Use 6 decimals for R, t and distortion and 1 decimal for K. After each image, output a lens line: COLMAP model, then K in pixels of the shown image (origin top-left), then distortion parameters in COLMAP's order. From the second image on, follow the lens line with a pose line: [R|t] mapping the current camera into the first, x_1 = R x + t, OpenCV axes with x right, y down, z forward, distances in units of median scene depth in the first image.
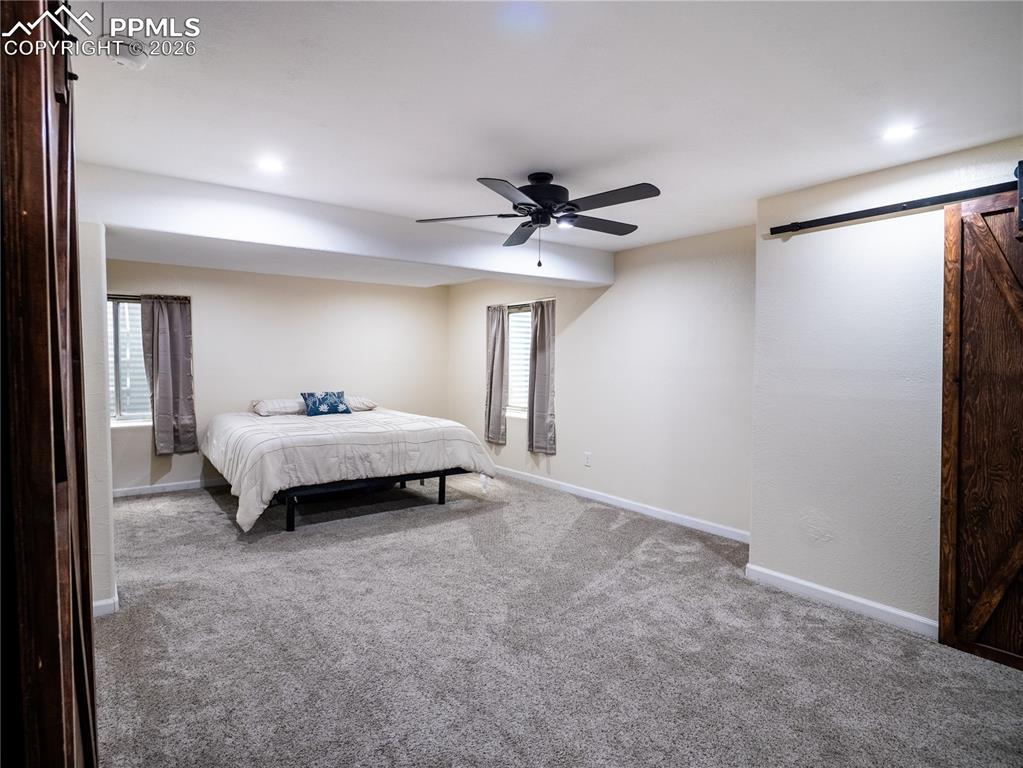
lens RADIAL K [[547.9, 0, 511.5], [0, 547.9, 384.0], [0, 0, 1]] dist [-0.002407, 0.000280]
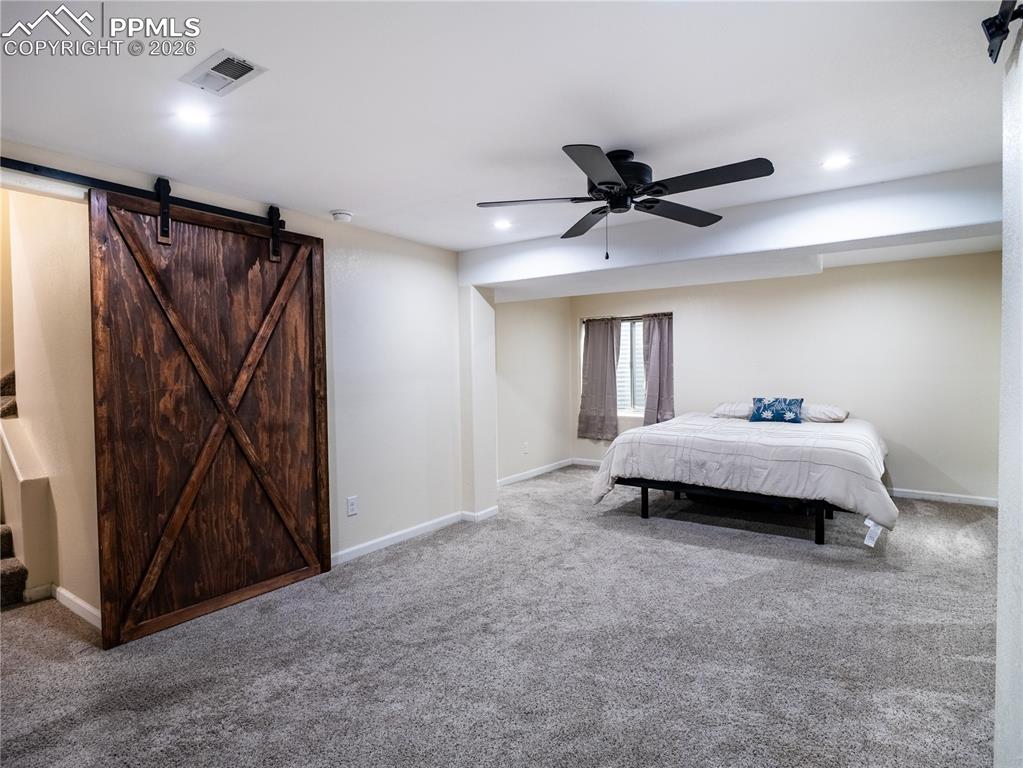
lens RADIAL K [[550.4, 0, 511.5], [0, 550.4, 384.0], [0, 0, 1]] dist [-0.001026, 0.000087]
pose [[0.326629, 0.022899, -0.944875, 0.556373], [-0.027885, 0.999505, 0.014583, -0.014181], [0.944741, 0.021585, 0.327106, 0.362326]]
